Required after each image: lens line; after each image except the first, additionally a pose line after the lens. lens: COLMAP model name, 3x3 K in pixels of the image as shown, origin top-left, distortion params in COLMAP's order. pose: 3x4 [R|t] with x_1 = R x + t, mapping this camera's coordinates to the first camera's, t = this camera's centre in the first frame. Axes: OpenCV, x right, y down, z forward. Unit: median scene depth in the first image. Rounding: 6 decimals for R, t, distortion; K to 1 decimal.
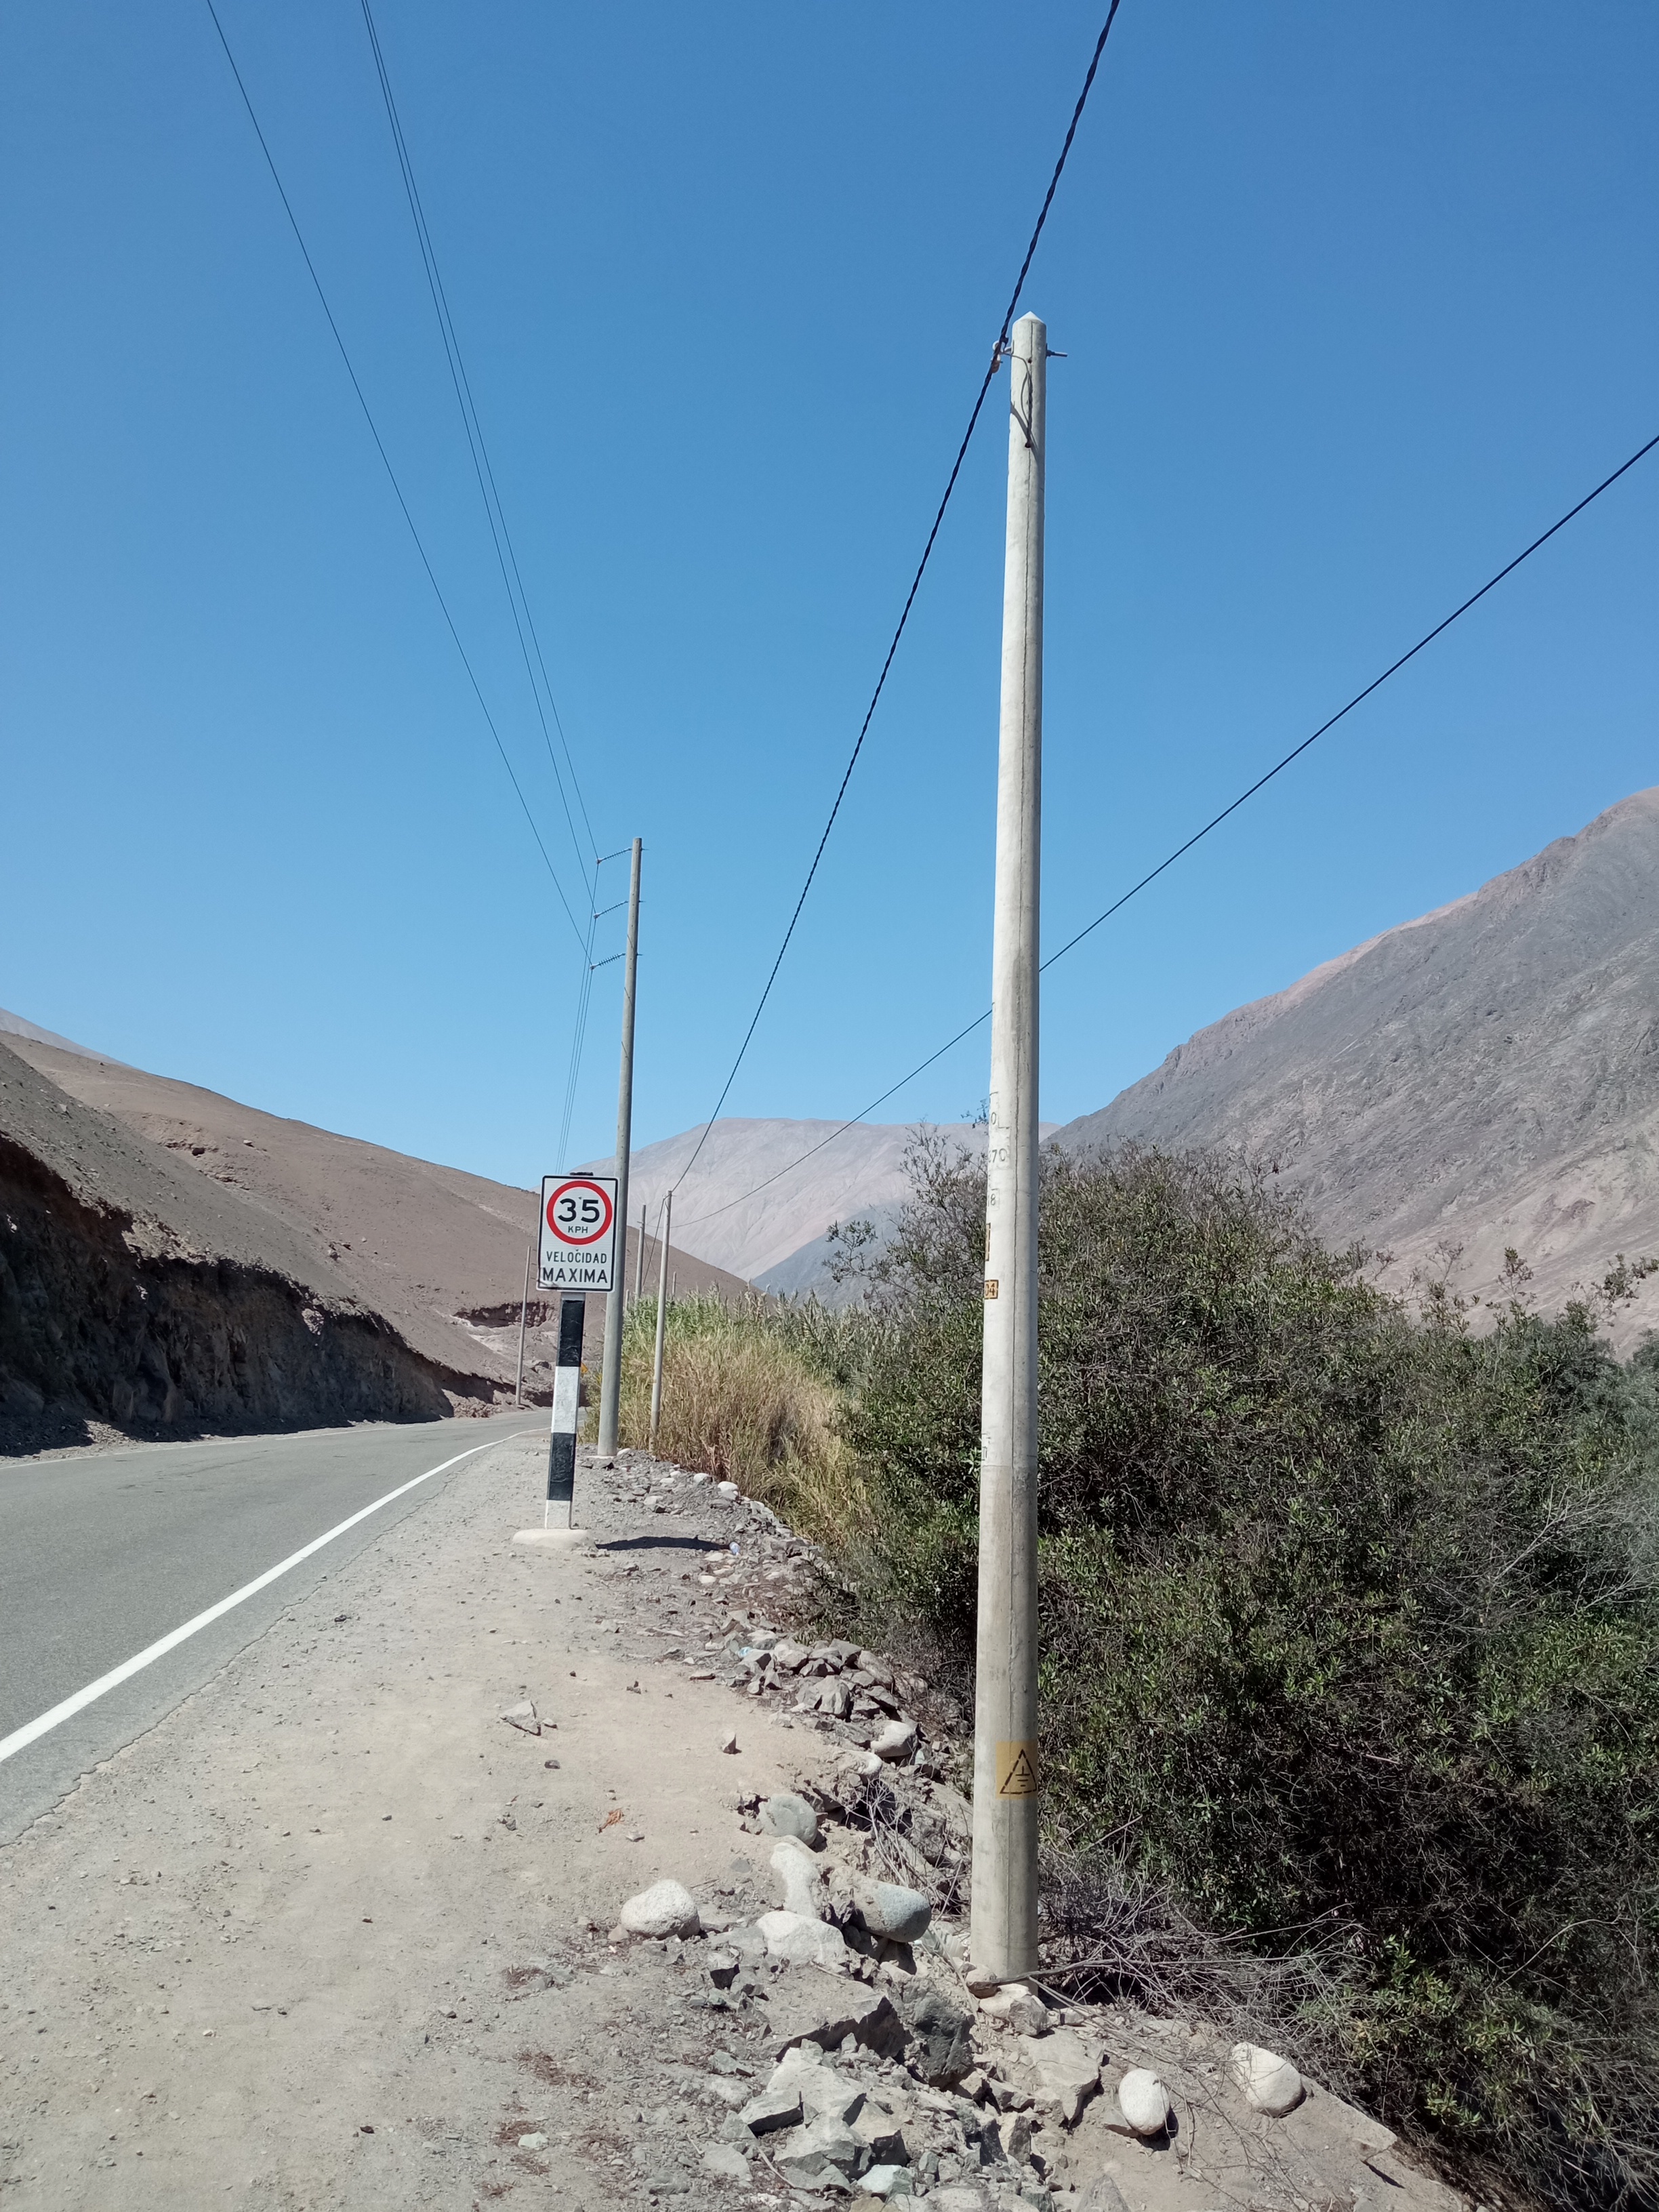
lens RADIAL K [[1879.3, 0, 891.4], [0, 1879.3, 1070.9], [0, 0, 1]] dist [0.144427, -0.328088]
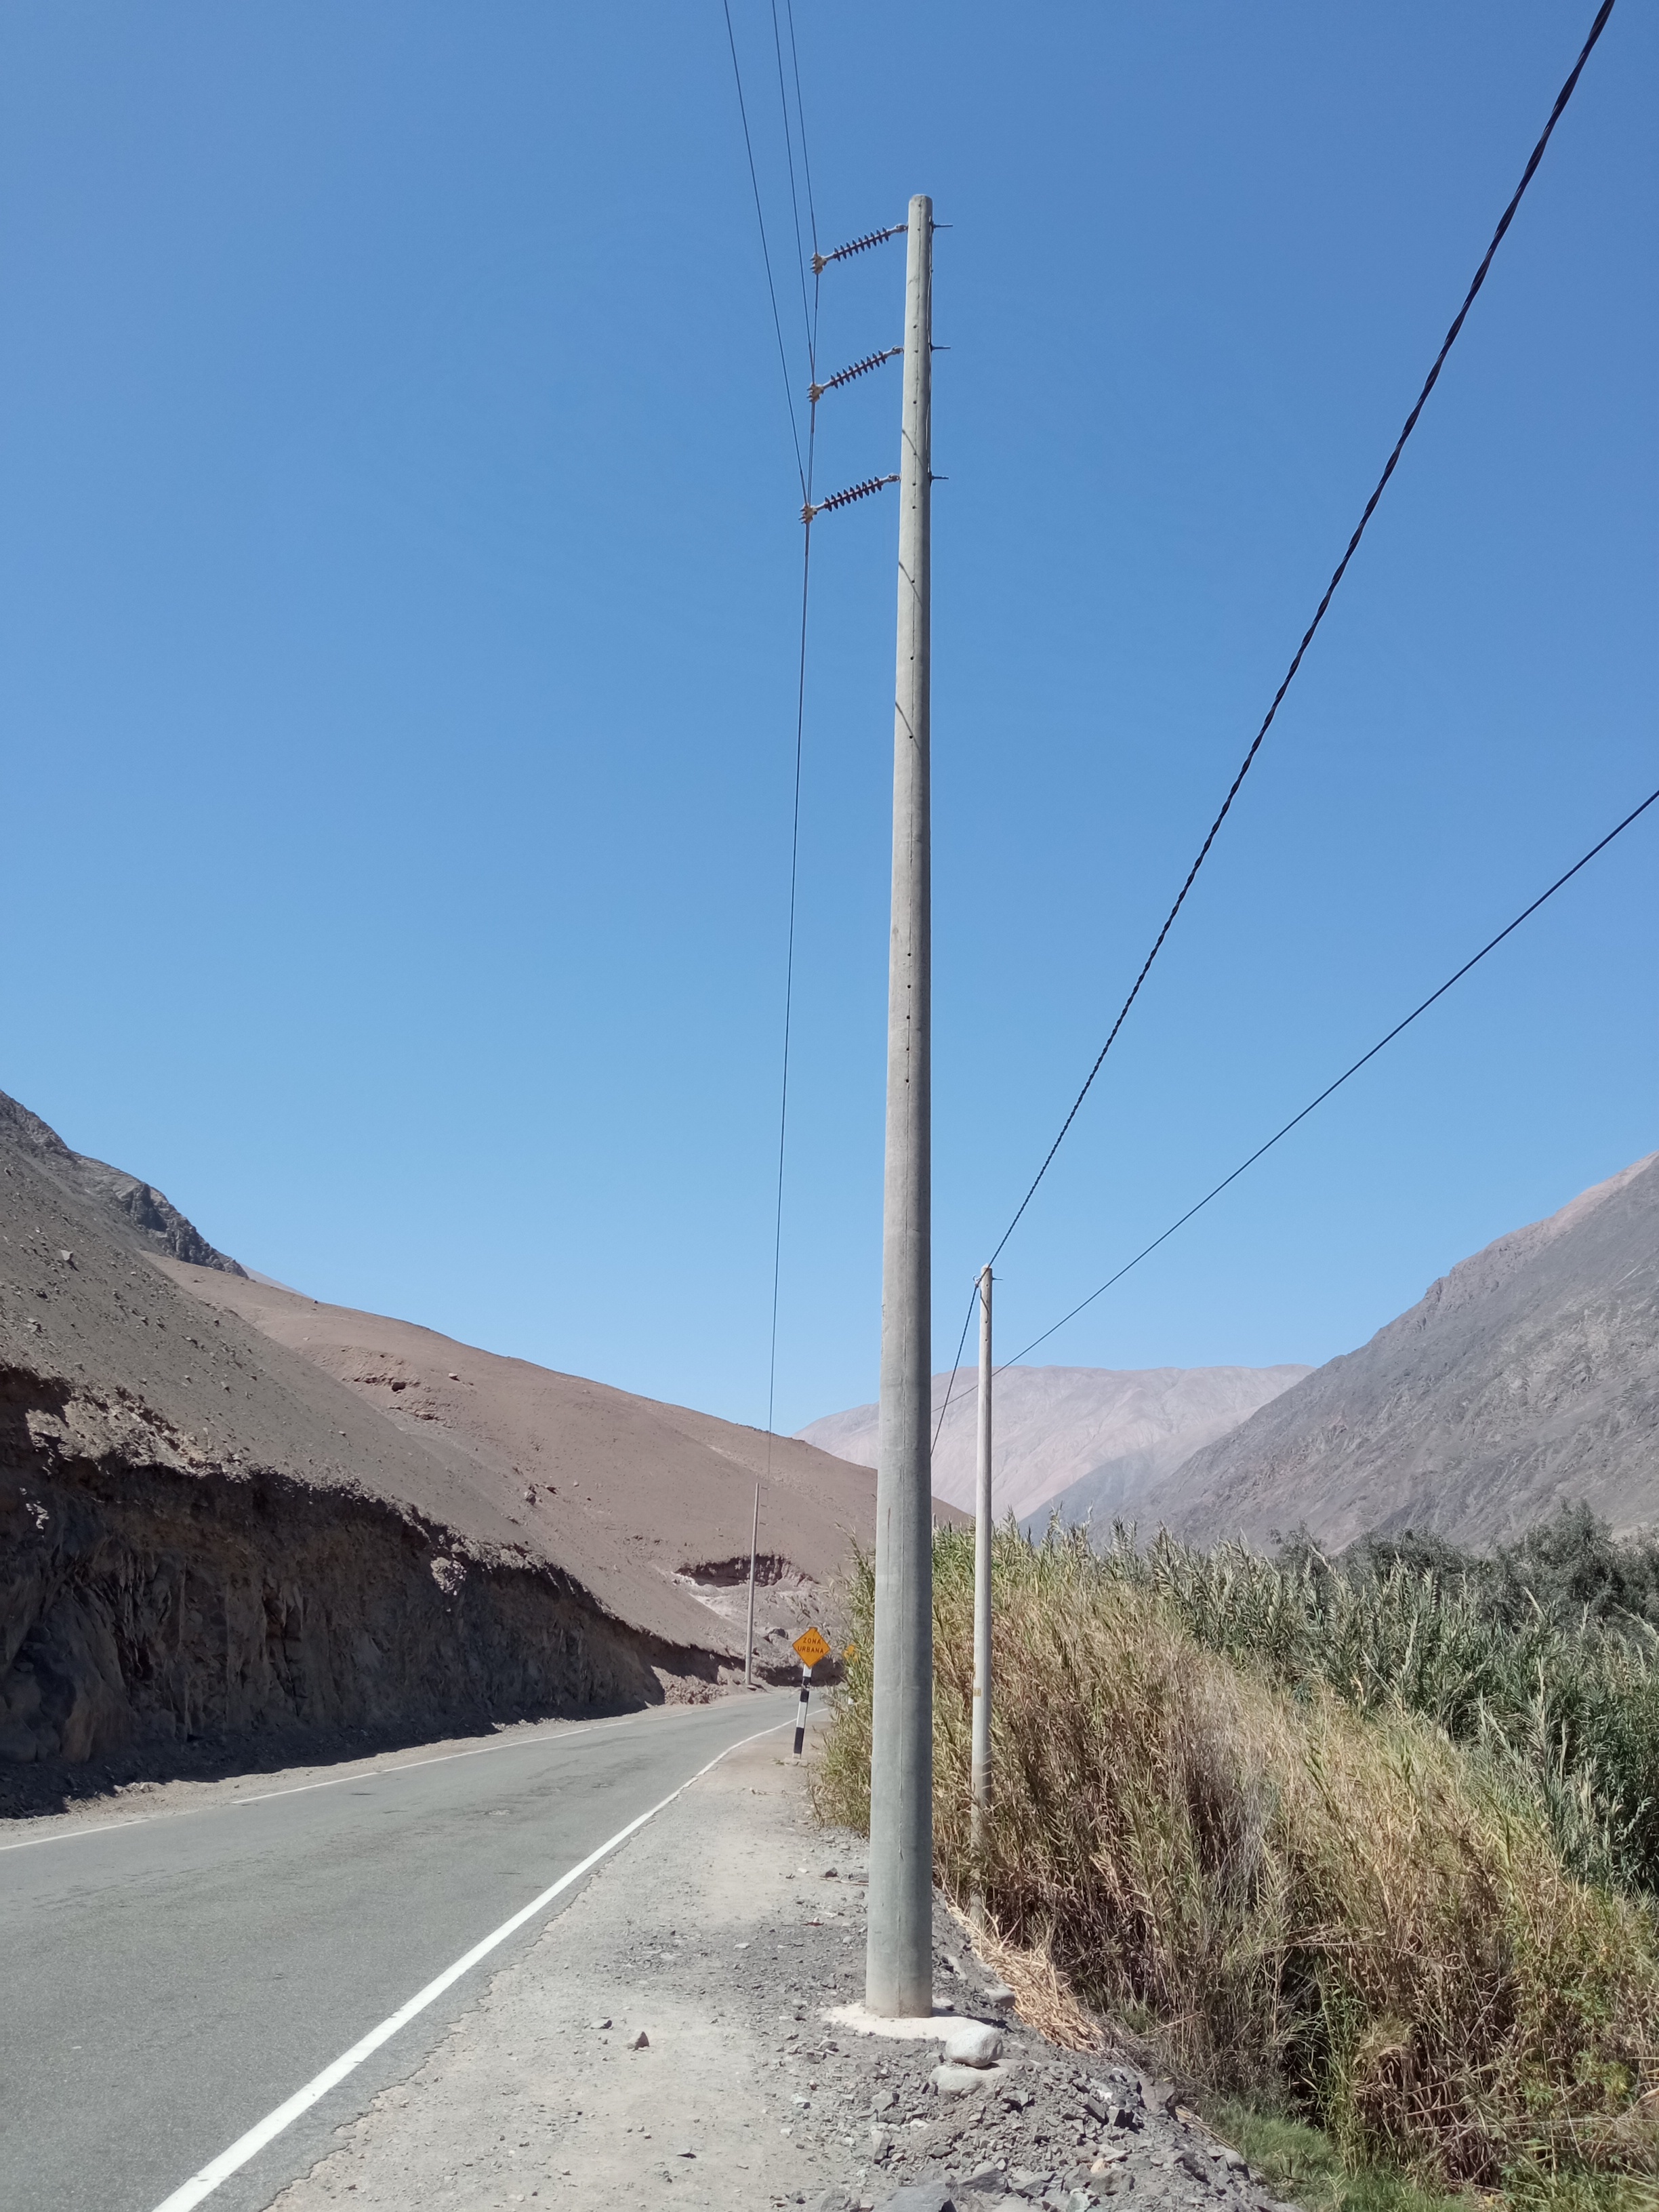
lens RADIAL K [[1879.3, 0, 891.4], [0, 1879.3, 1070.9], [0, 0, 1]] dist [0.144427, -0.328088]
pose [[0.991916, -0.042426, -0.119595, -0.025195], [0.026471, 0.990901, -0.131964, 0.022747], [0.124106, 0.127731, 0.984013, 0.157198]]
